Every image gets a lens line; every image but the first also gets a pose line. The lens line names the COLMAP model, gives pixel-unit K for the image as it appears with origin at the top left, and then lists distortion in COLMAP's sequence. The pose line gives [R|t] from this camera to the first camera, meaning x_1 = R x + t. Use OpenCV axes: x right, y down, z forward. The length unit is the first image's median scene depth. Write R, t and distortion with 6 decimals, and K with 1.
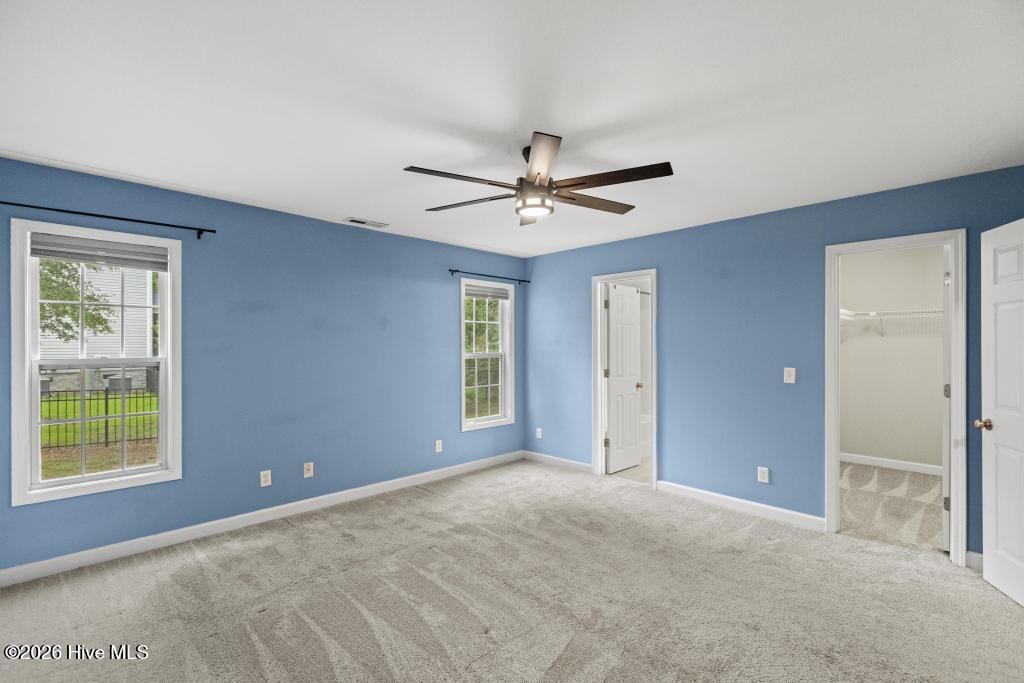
lens RADIAL K [[458.3, 0, 512.2], [0, 458.3, 344.9], [0, 0, 1]] dist [0.000725, -0.001702]
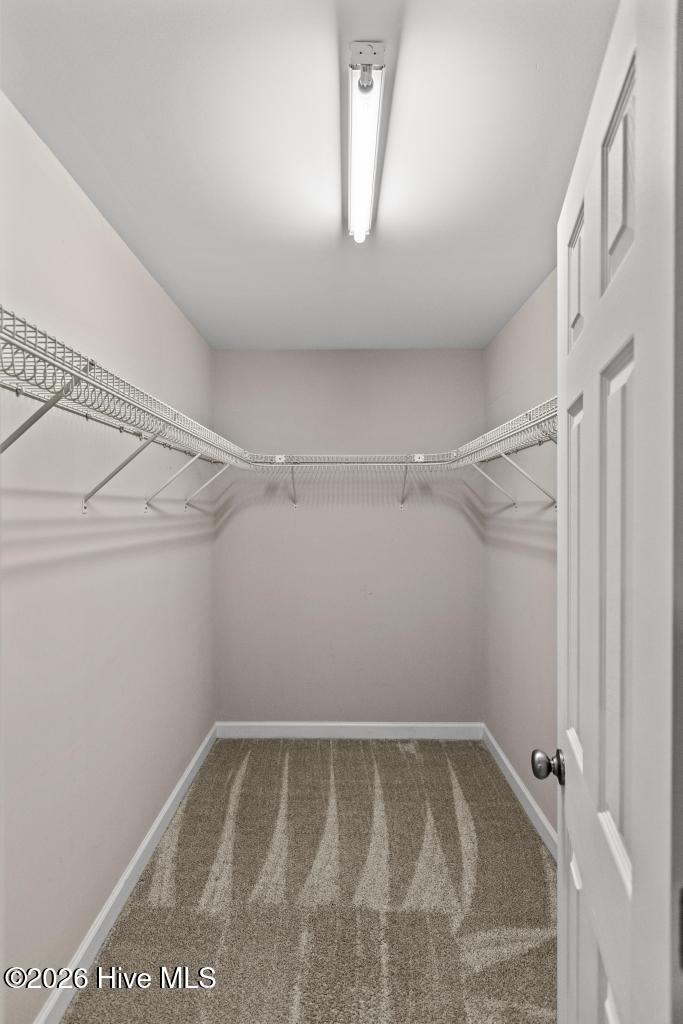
lens RADIAL K [[458.3, 0, 341.4], [0, 458.3, 512.2], [0, 0, 1]] dist [0.000725, -0.001702]
pose [[0.708250, -0.005970, 0.705936, 0.265305], [0.002025, 0.999977, 0.006425, -0.006230], [-0.705959, -0.003122, 0.708246, 0.329822]]
